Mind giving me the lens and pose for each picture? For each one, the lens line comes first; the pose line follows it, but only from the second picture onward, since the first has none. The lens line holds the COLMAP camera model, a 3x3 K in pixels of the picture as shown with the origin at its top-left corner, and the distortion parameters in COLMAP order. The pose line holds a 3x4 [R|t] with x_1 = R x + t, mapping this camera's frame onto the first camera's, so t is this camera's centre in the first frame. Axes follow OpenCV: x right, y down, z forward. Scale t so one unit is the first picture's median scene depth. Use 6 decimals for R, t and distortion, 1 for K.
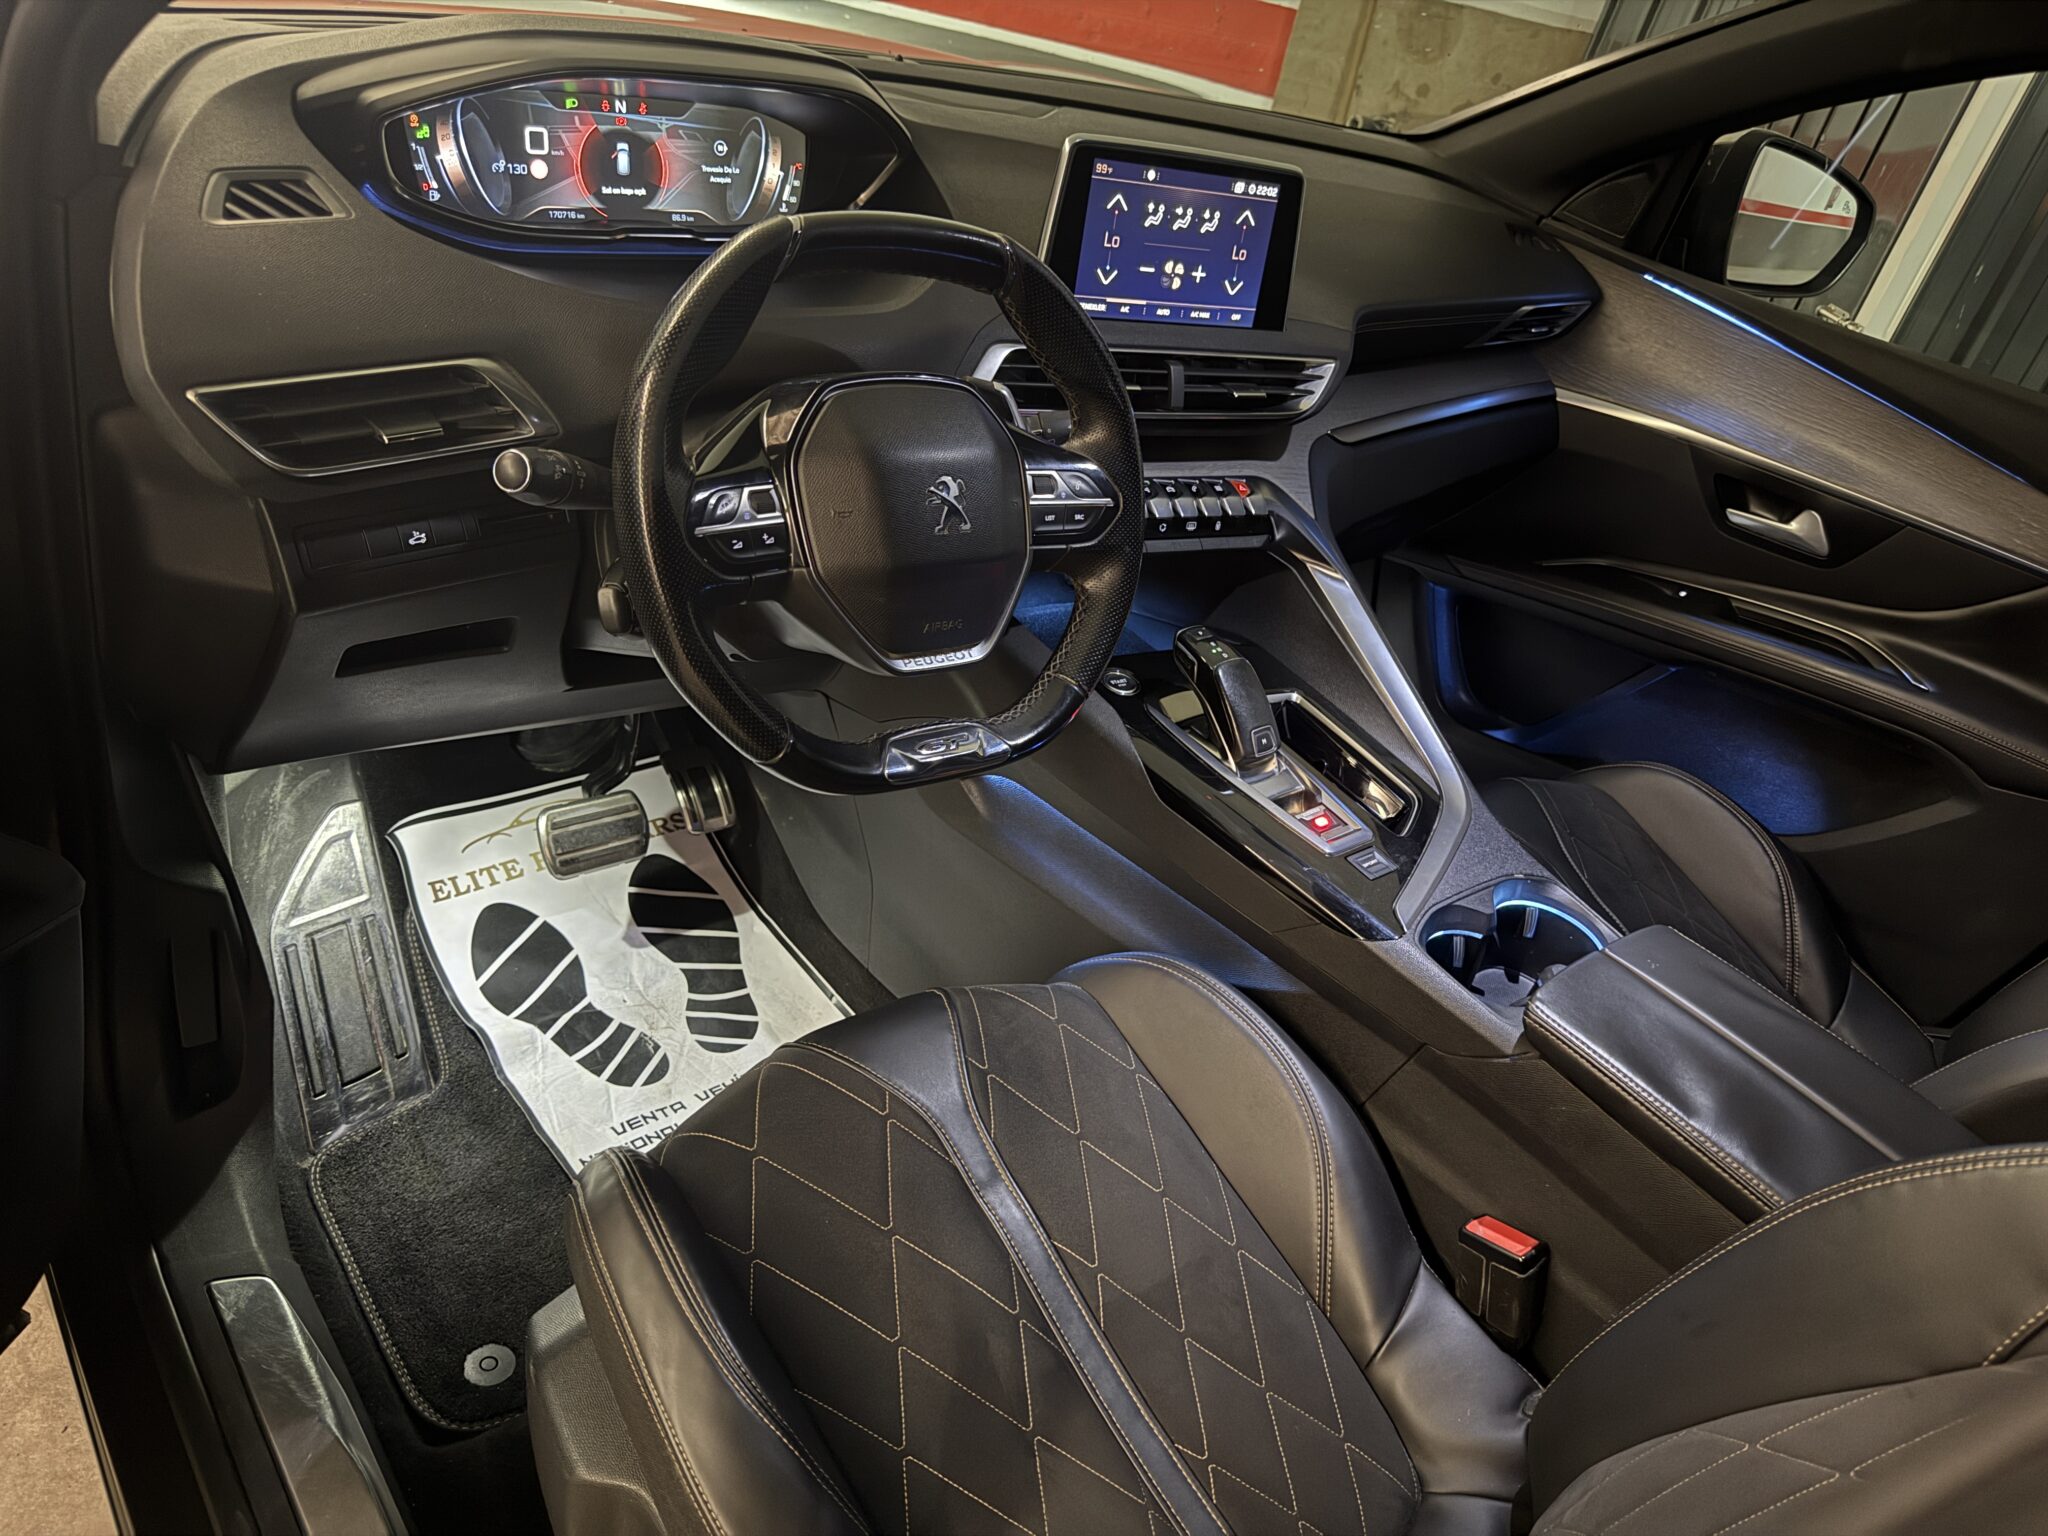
lens RADIAL K [[1451.3, 0, 1024.0], [0, 1451.3, 768.0], [0, 0, 1]] dist [0.139921, -0.308276]
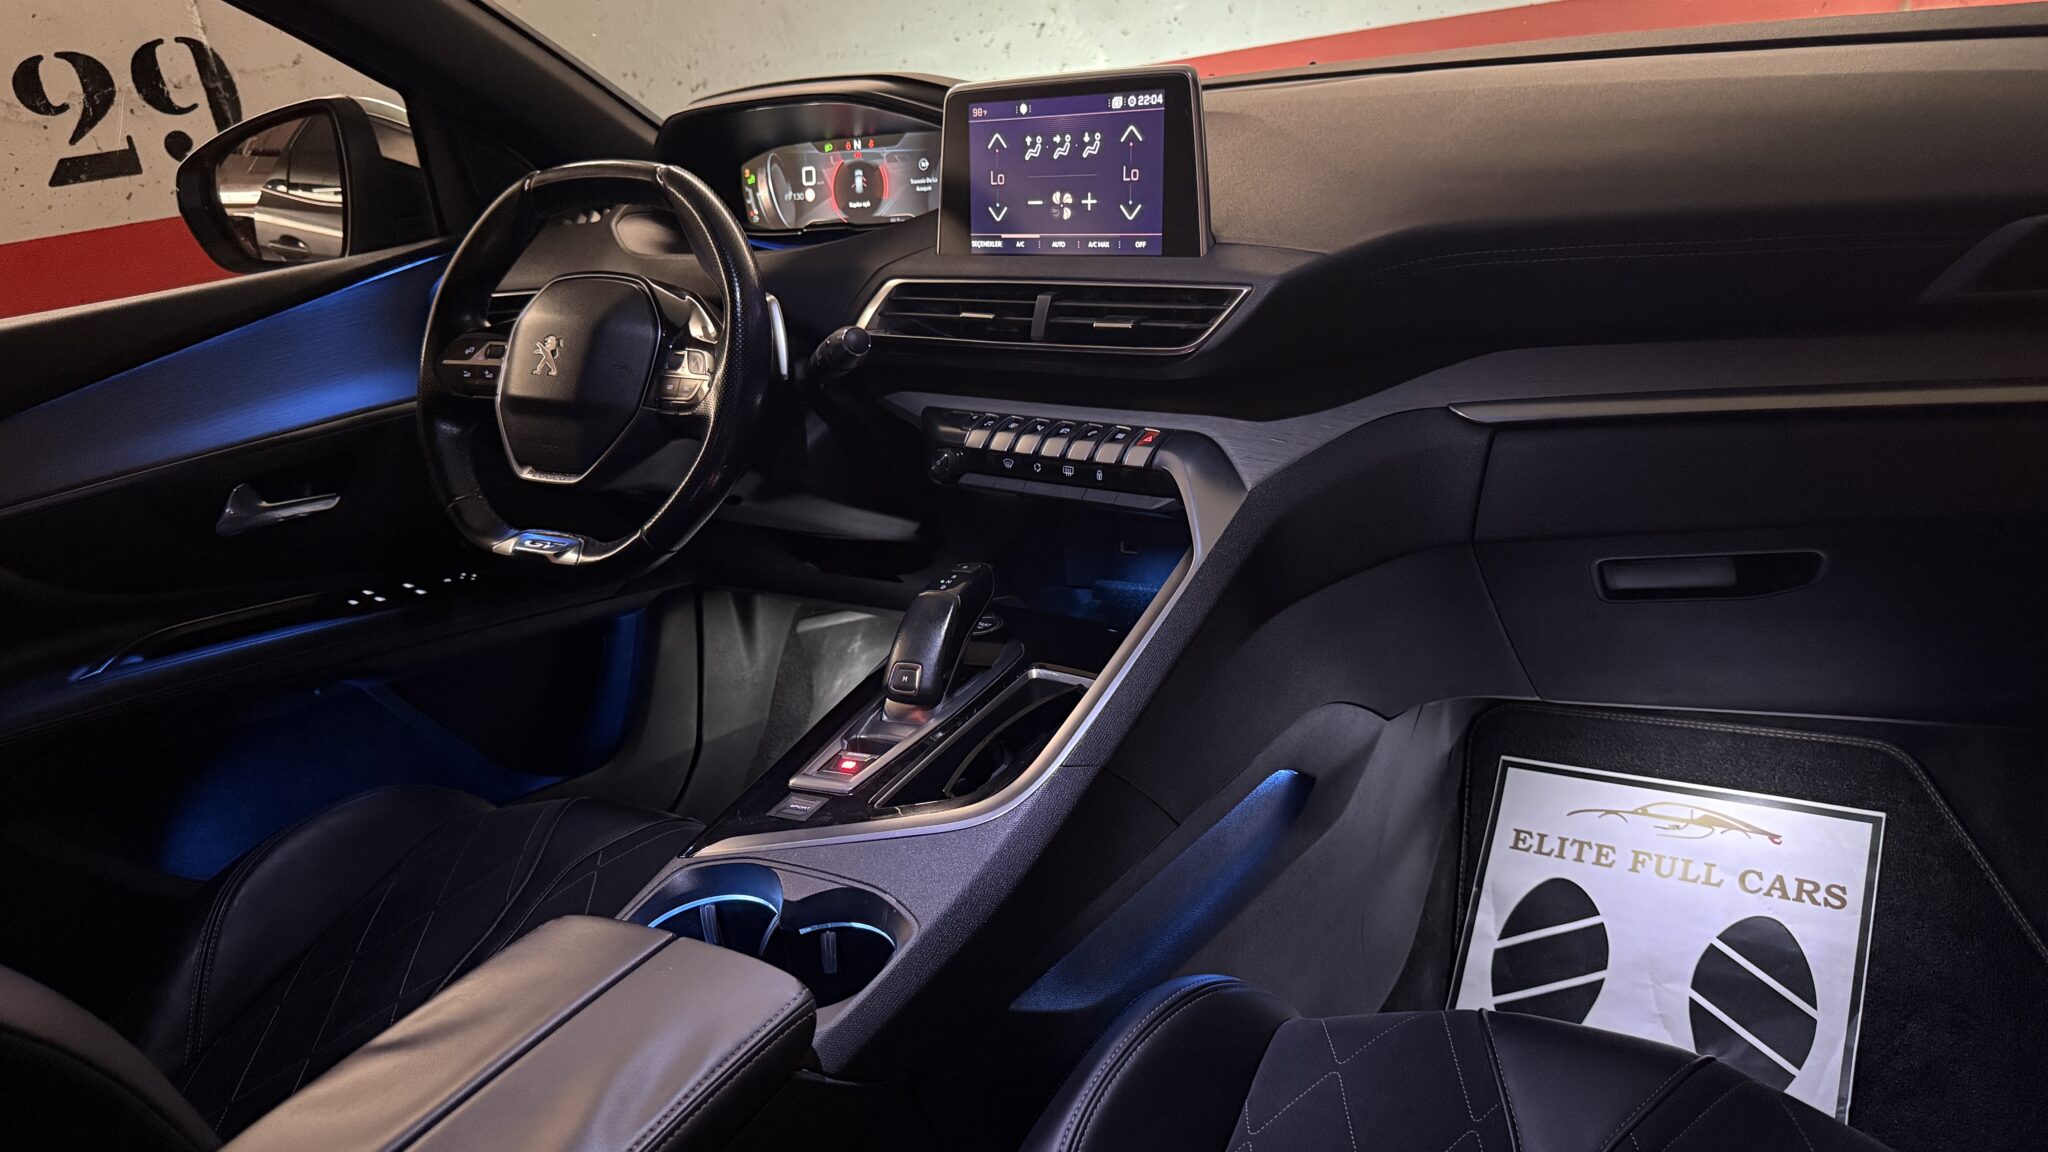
lens RADIAL K [[1443.6, 0, 1028.3], [0, 1443.6, 581.8], [0, 0, 1]] dist [0.155351, -0.329984]
pose [[0.304560, 0.087118, -0.948501, 1.001464], [-0.341300, 0.939666, -0.023284, -0.077874], [0.889246, 0.330814, 0.315918, 0.761226]]
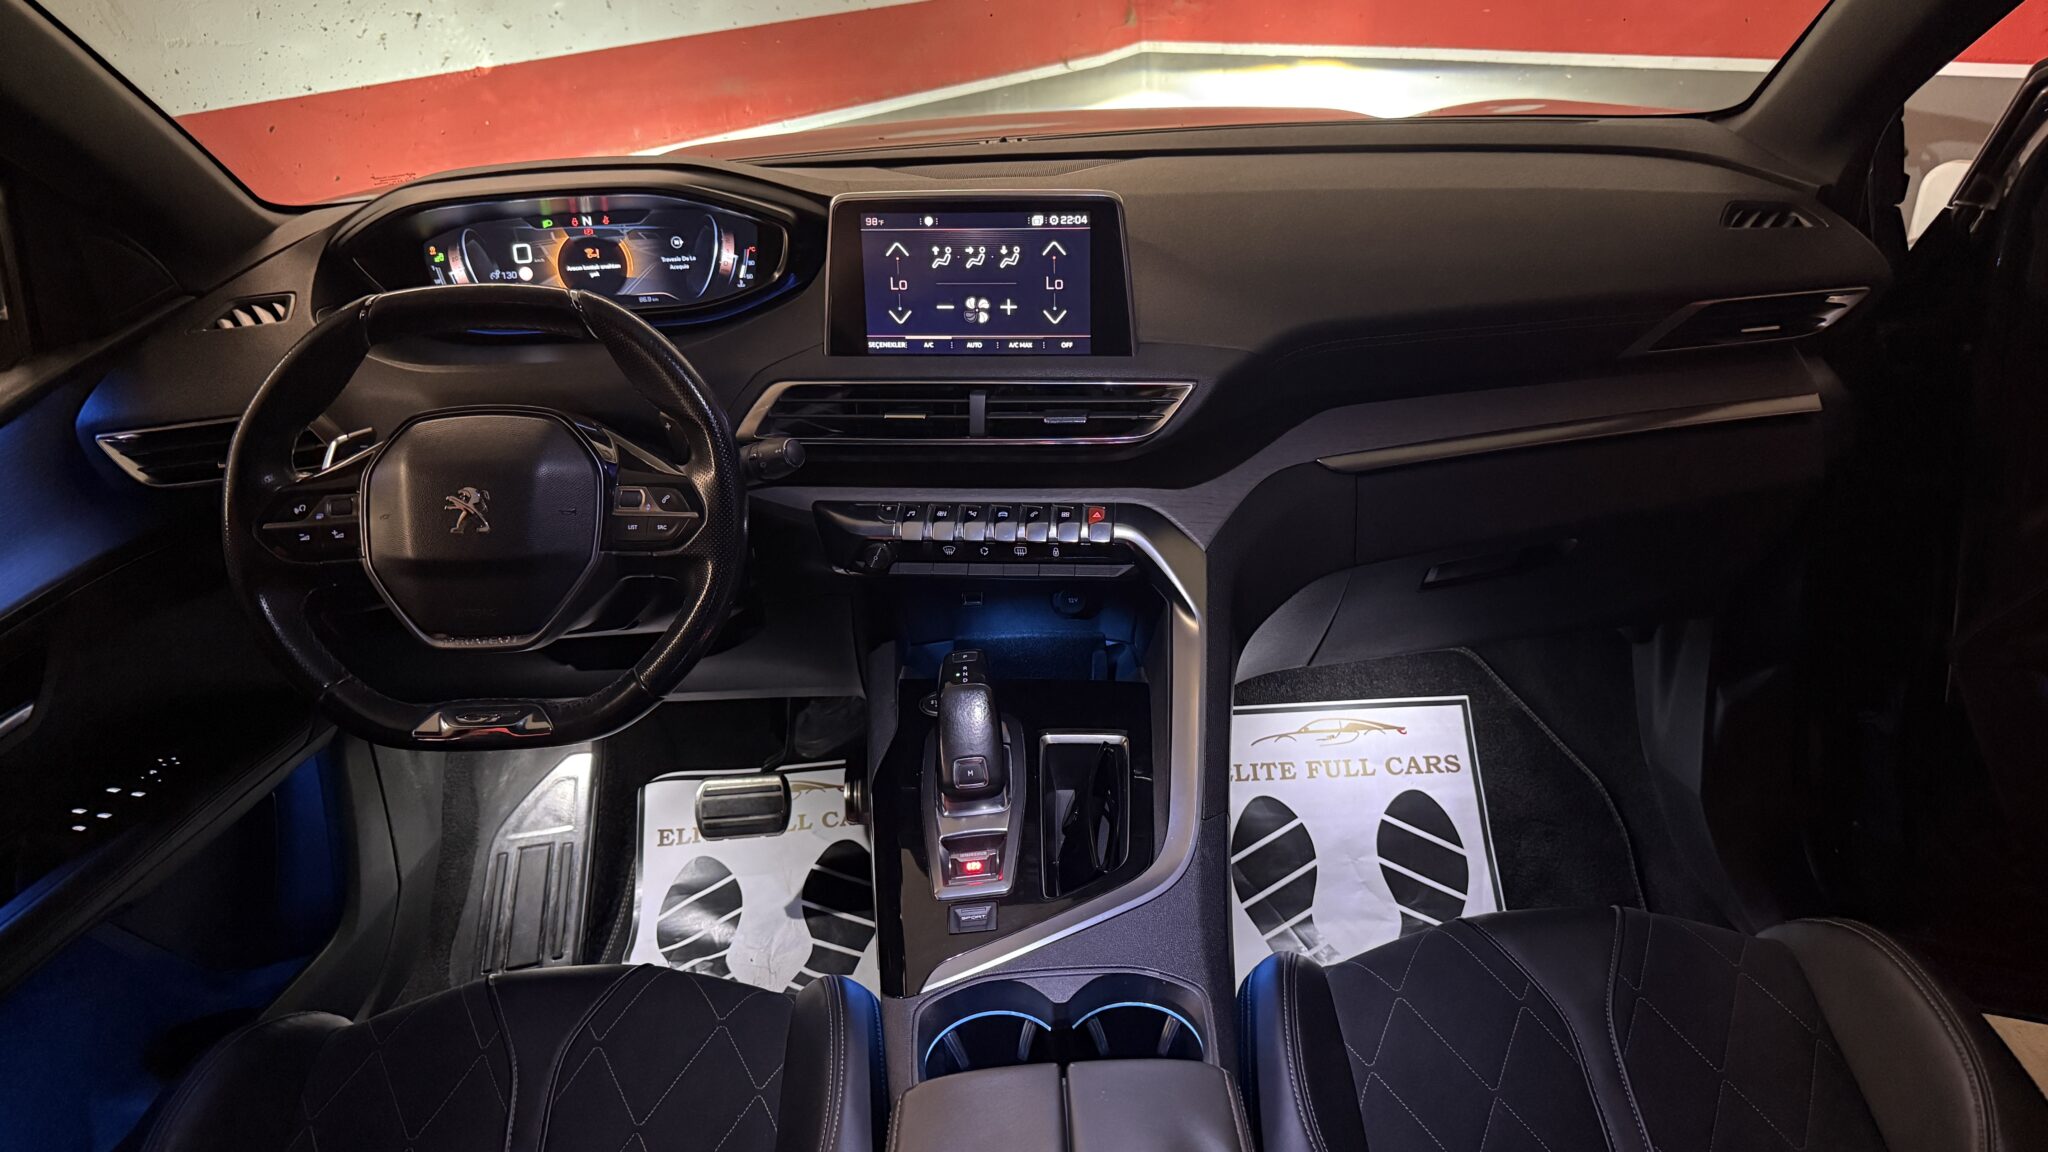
lens RADIAL K [[1443.6, 0, 1028.3], [0, 1443.6, 581.8], [0, 0, 1]] dist [0.155351, -0.329984]
pose [[0.765843, 0.034526, -0.642101, 0.782165], [-0.141468, 0.983139, -0.115867, -0.036412], [0.627273, 0.179573, 0.757814, 0.287717]]
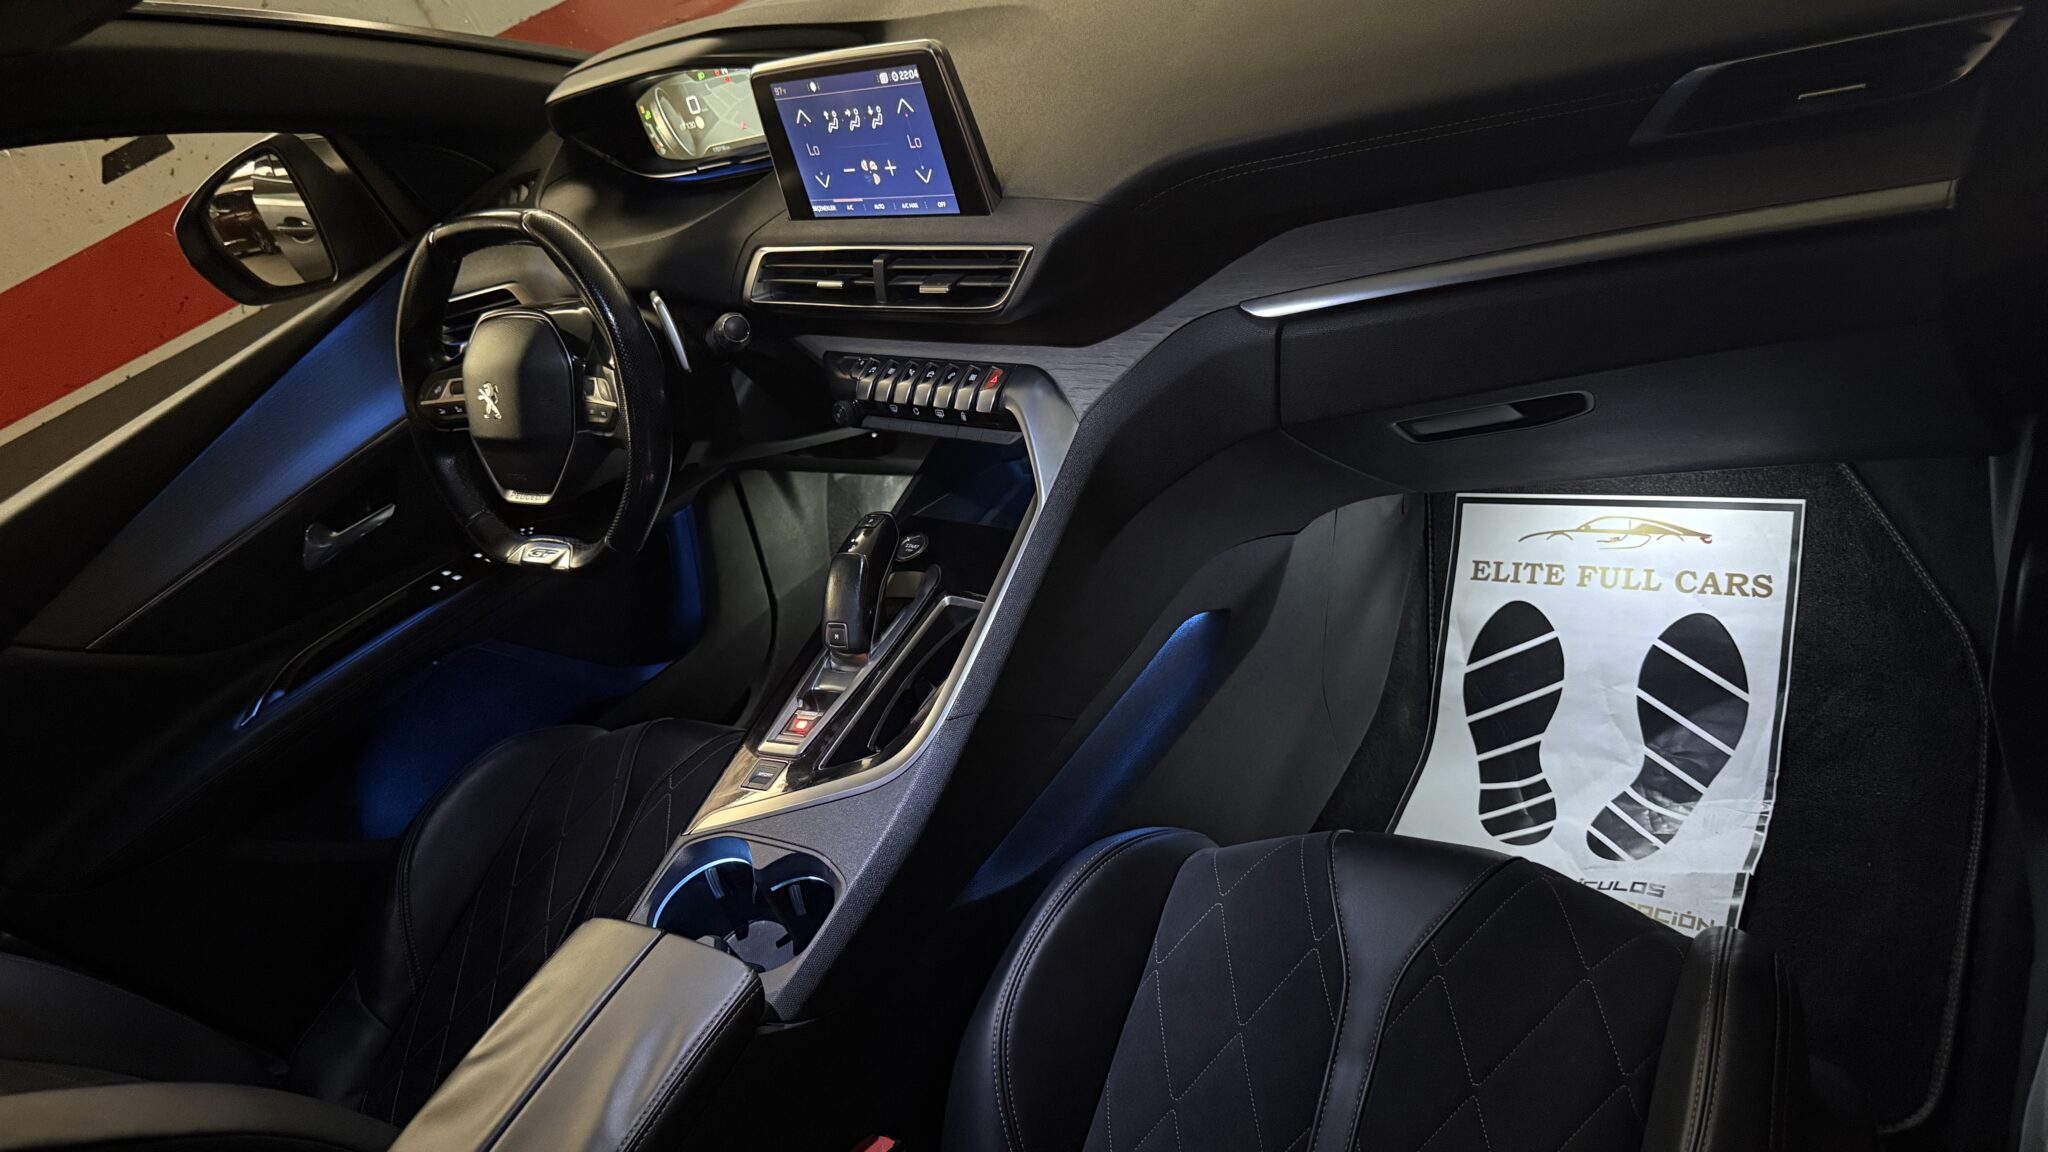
lens RADIAL K [[1443.6, 0, 1028.3], [0, 1443.6, 581.8], [0, 0, 1]] dist [0.155351, -0.329984]
pose [[0.213298, 0.276260, -0.937115, 1.140467], [-0.106554, 0.960045, 0.258766, -0.334650], [0.971159, 0.044659, 0.234213, 0.878617]]
